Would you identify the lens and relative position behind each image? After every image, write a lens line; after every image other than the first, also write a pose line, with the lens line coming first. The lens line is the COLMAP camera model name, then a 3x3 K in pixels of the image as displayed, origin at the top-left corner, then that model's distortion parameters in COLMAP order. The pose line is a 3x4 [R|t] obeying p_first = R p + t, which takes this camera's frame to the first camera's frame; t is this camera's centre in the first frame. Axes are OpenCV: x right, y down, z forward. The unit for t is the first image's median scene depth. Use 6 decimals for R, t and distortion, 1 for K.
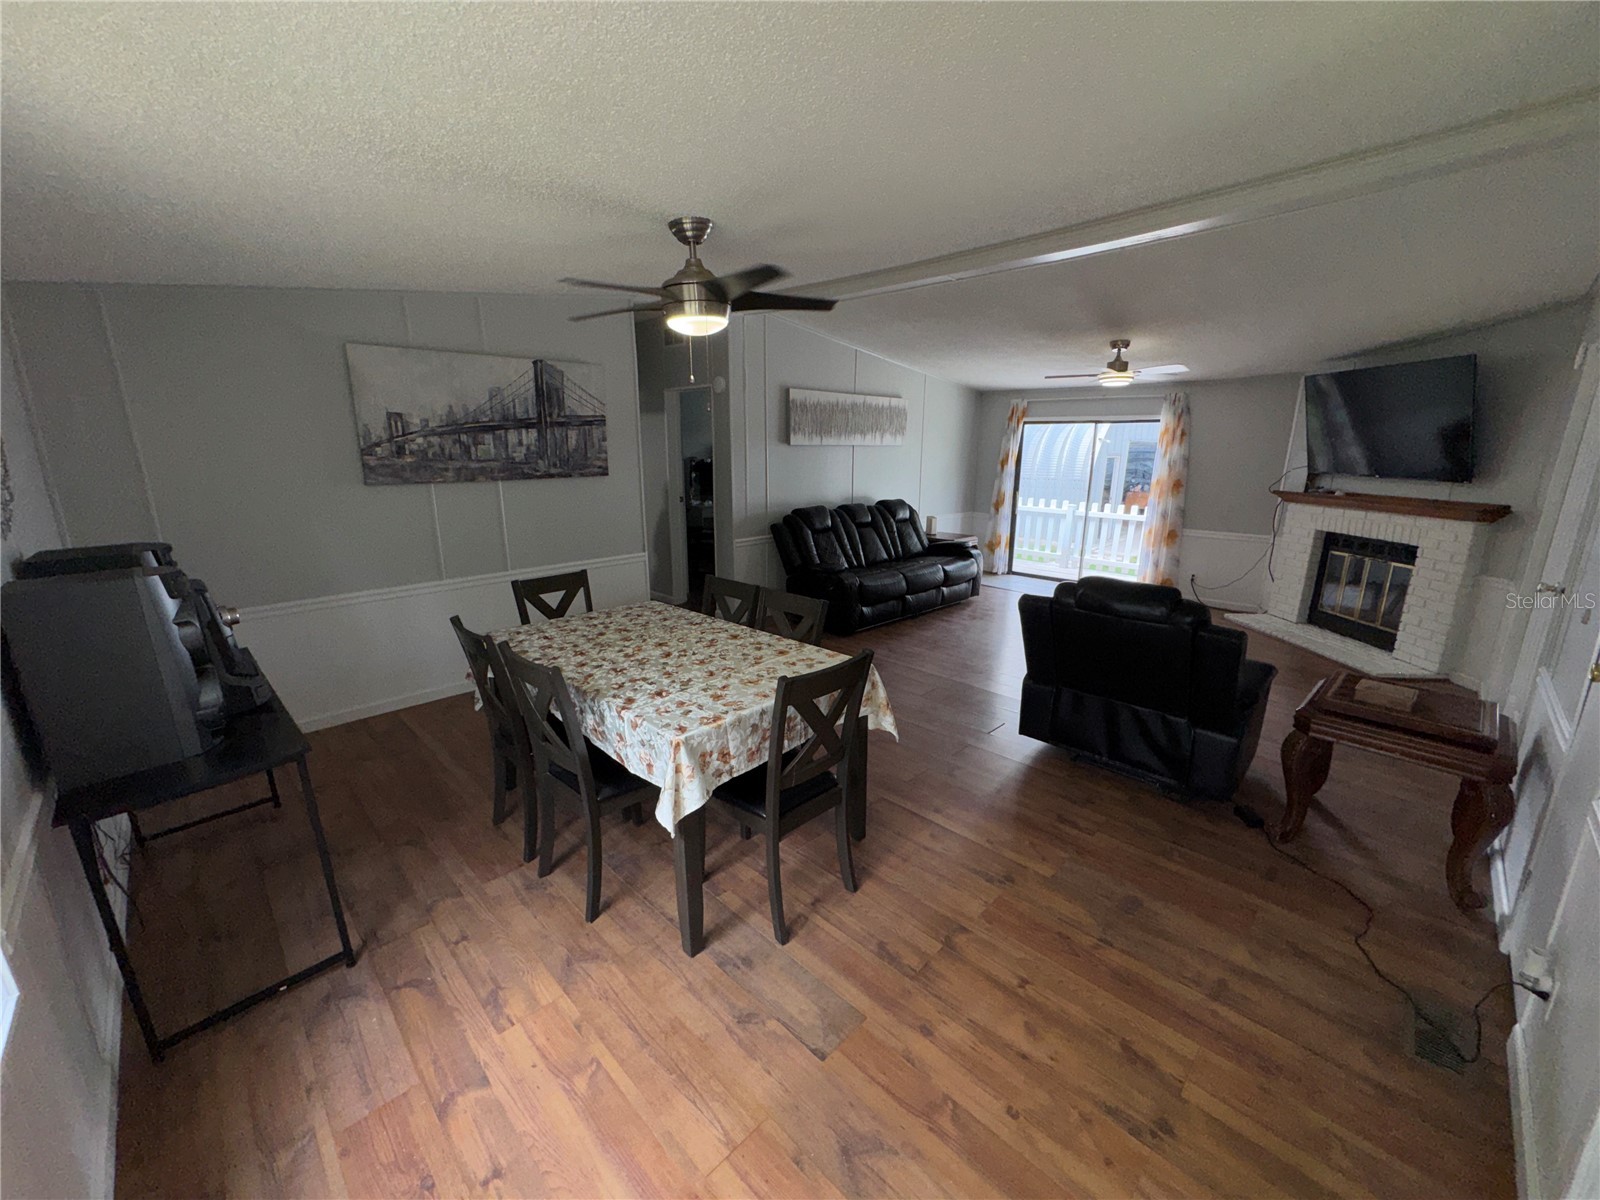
lens RADIAL K [[638.1, 0, 798.6], [0, 638.1, 599.9], [0, 0, 1]] dist [-0.003055, 0.000131]
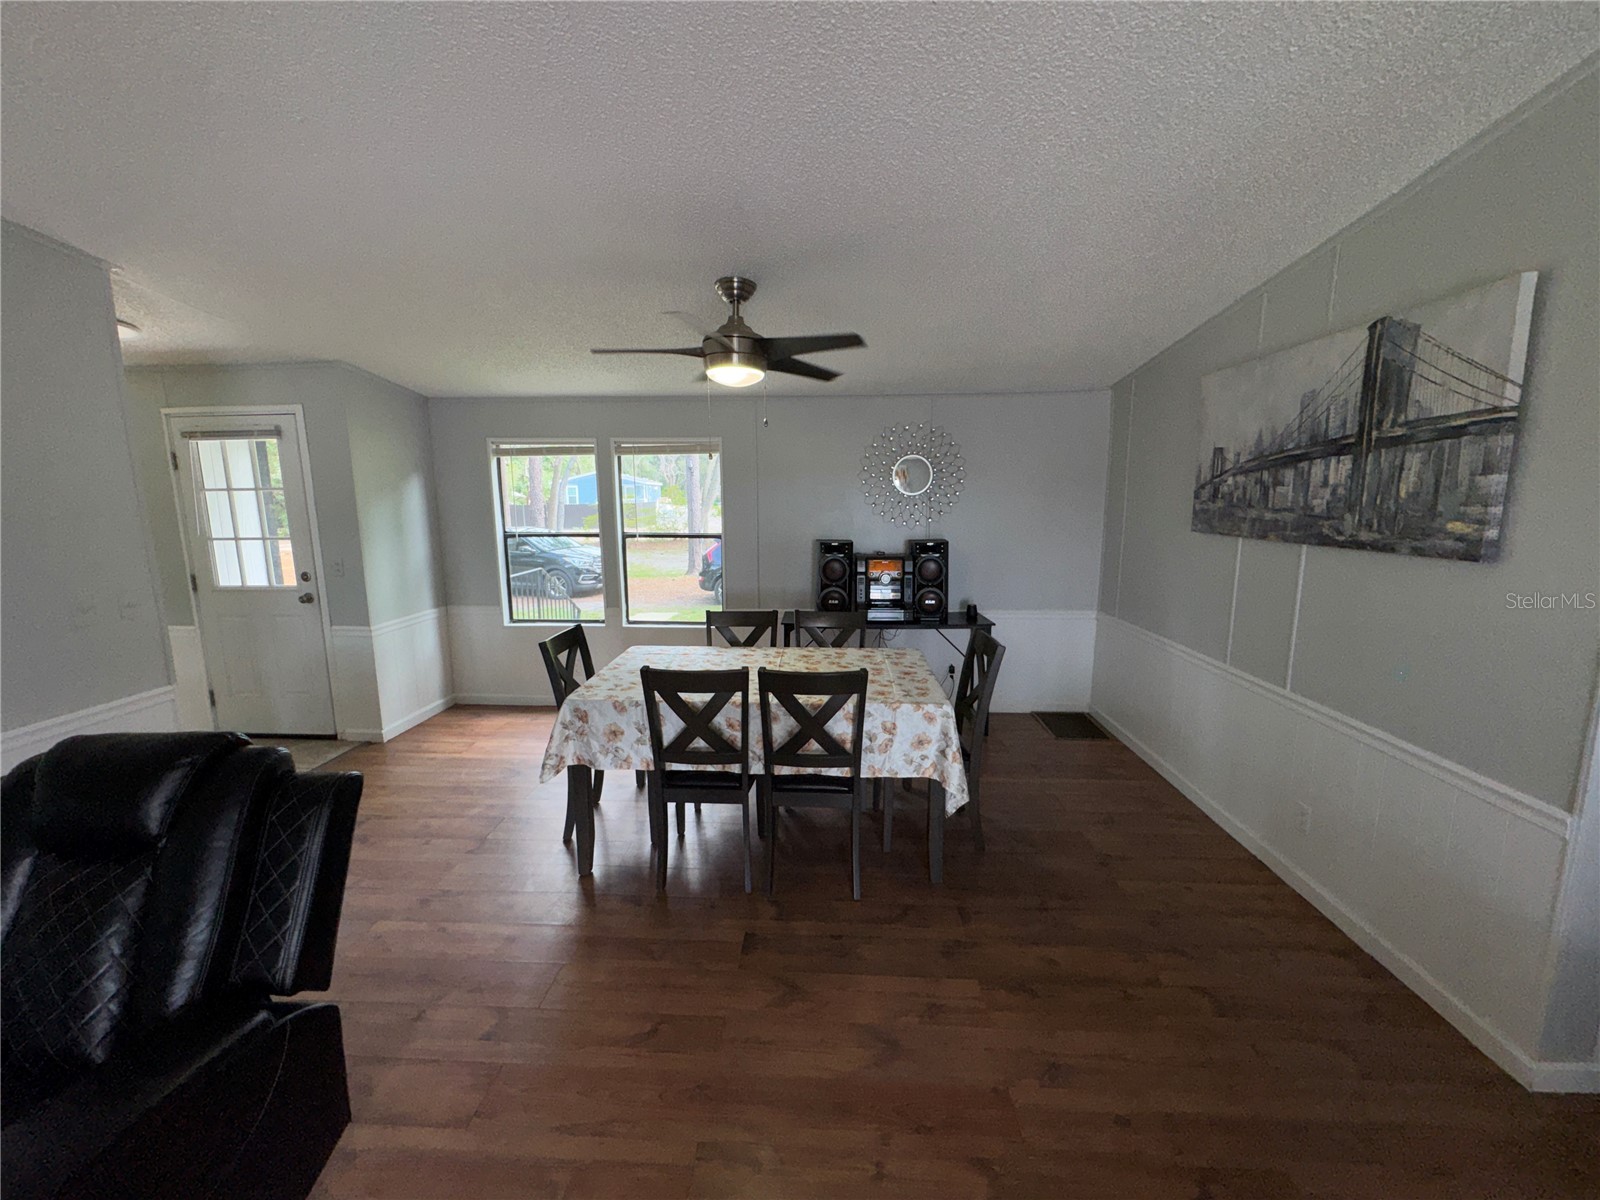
lens RADIAL K [[638.1, 0, 798.6], [0, 638.1, 599.9], [0, 0, 1]] dist [-0.003055, 0.000131]
pose [[-0.742436, 0.115116, -0.659952, 0.296201], [-0.153950, 0.929443, 0.335315, -0.268989], [0.651988, 0.350549, -0.672330, 1.122830]]
